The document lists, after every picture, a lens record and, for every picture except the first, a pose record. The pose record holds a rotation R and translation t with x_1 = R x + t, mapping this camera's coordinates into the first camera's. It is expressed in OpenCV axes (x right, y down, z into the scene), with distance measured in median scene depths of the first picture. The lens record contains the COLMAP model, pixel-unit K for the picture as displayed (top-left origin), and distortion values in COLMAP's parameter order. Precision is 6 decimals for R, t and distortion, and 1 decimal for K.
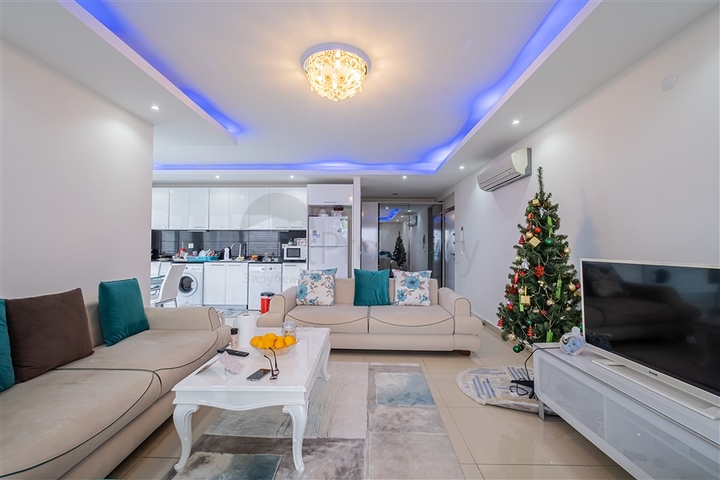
lens RADIAL K [[313.9, 0, 358.0], [0, 313.9, 240.6], [0, 0, 1]] dist [-0.007807, 0.000086]
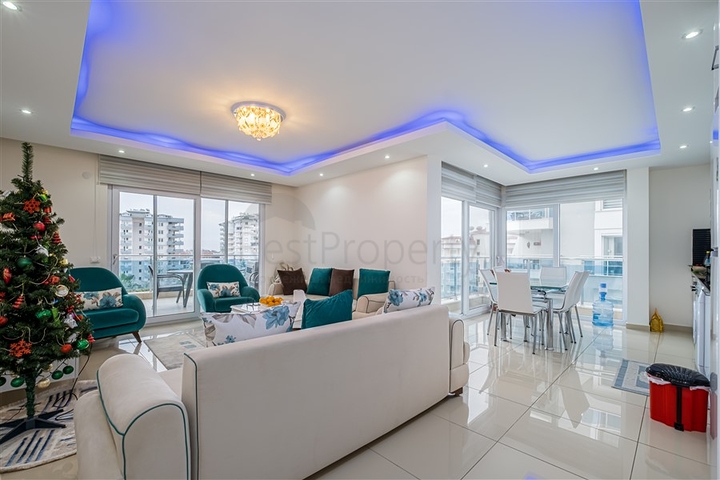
lens RADIAL K [[313.9, 0, 358.9], [0, 313.9, 247.2], [0, 0, 1]] dist [-0.007807, 0.000086]
pose [[-0.708688, -0.003272, -0.705514, 0.489713], [0.005281, 0.999937, -0.009941, 0.011949], [0.705502, -0.010771, -0.708626, 1.955987]]
